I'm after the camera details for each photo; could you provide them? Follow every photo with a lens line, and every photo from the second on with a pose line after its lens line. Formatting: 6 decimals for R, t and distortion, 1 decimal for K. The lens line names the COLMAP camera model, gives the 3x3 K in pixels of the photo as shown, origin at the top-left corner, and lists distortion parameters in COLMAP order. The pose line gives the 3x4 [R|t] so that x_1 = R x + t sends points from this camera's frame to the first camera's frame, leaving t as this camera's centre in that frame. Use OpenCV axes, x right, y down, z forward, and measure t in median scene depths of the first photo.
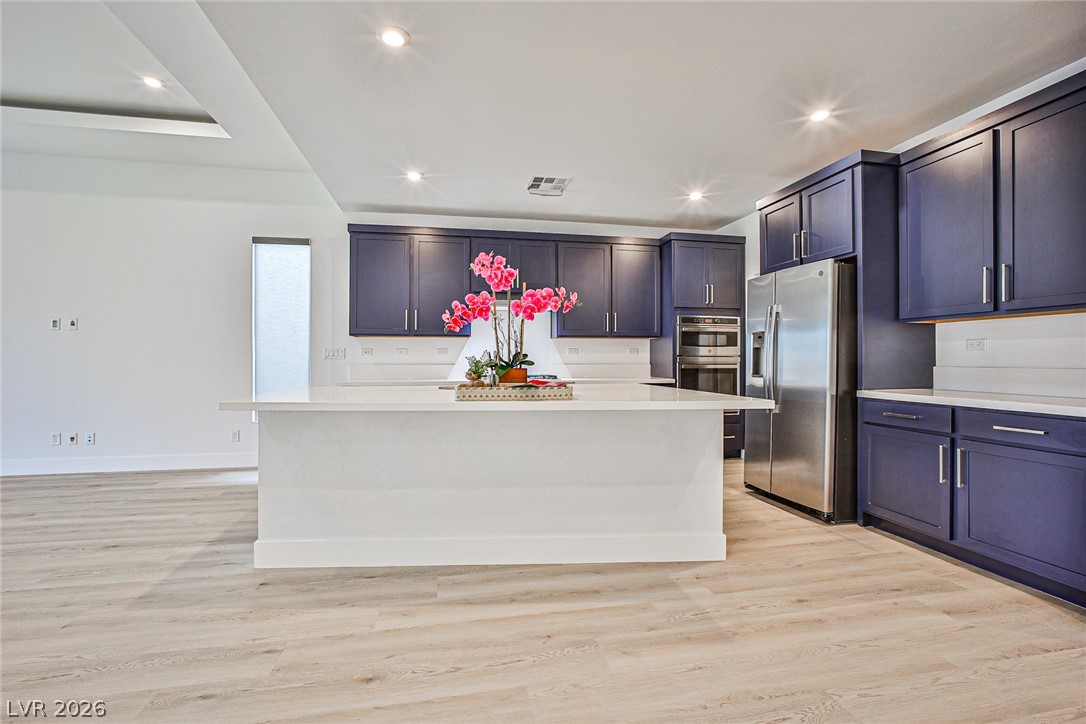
lens RADIAL K [[489.9, 0, 544.2], [0, 489.9, 359.0], [0, 0, 1]] dist [-0.038907, 0.015201]
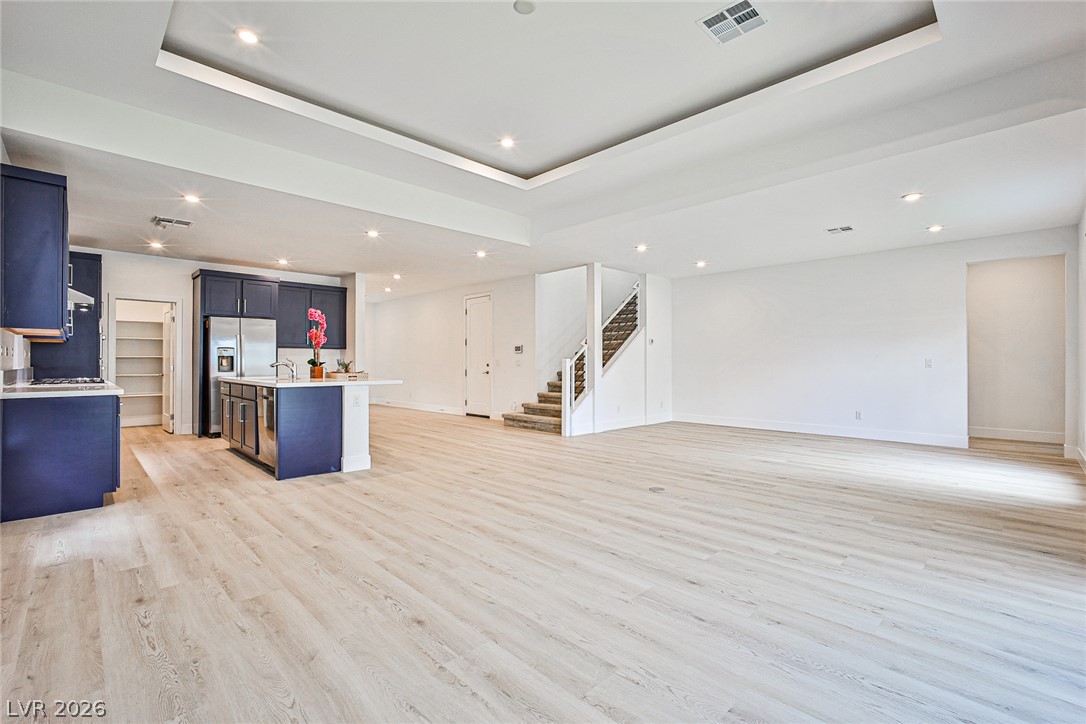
lens RADIAL K [[489.9, 0, 544.2], [0, 489.9, 359.0], [0, 0, 1]] dist [-0.038907, 0.015201]
pose [[-0.551845, 0.007485, 0.833913, -2.084282], [-0.004972, 0.999912, -0.012265, 0.002315], [-0.833932, -0.010915, -0.551760, 1.181742]]
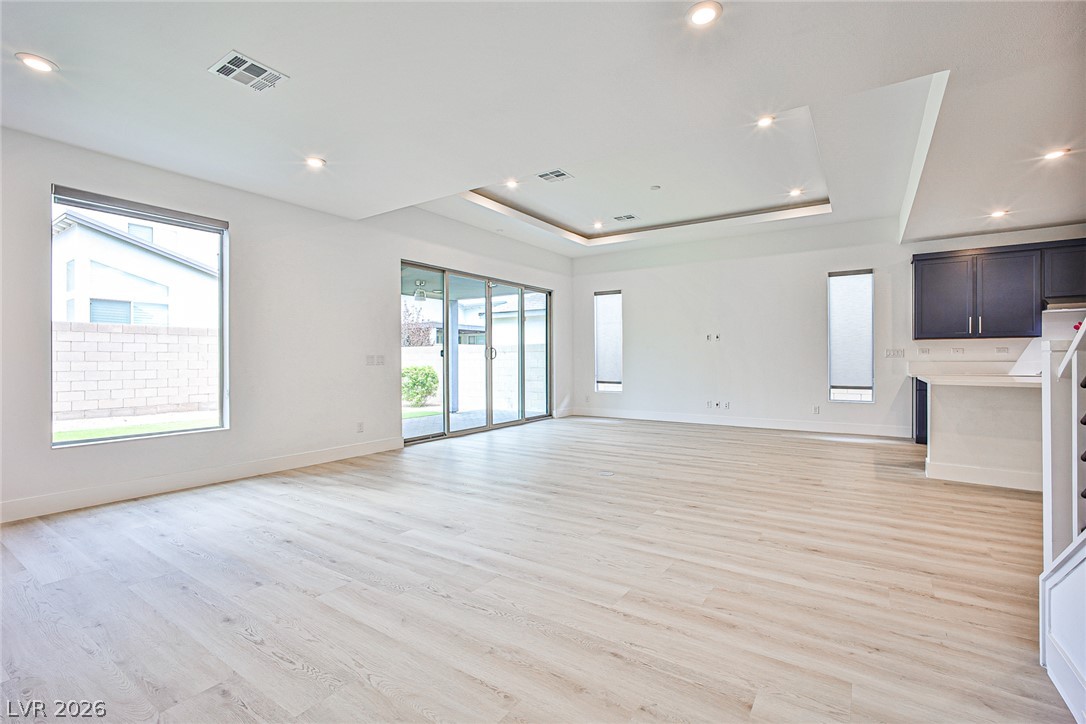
lens RADIAL K [[484.5, 0, 540.4], [0, 484.5, 359.0], [0, 0, 1]] dist [-0.038339, 0.015133]
pose [[0.700484, 0.000562, -0.713668, -0.283764], [0.005248, 0.999969, 0.005939, -0.011769], [0.713649, -0.007905, 0.700459, -0.936158]]
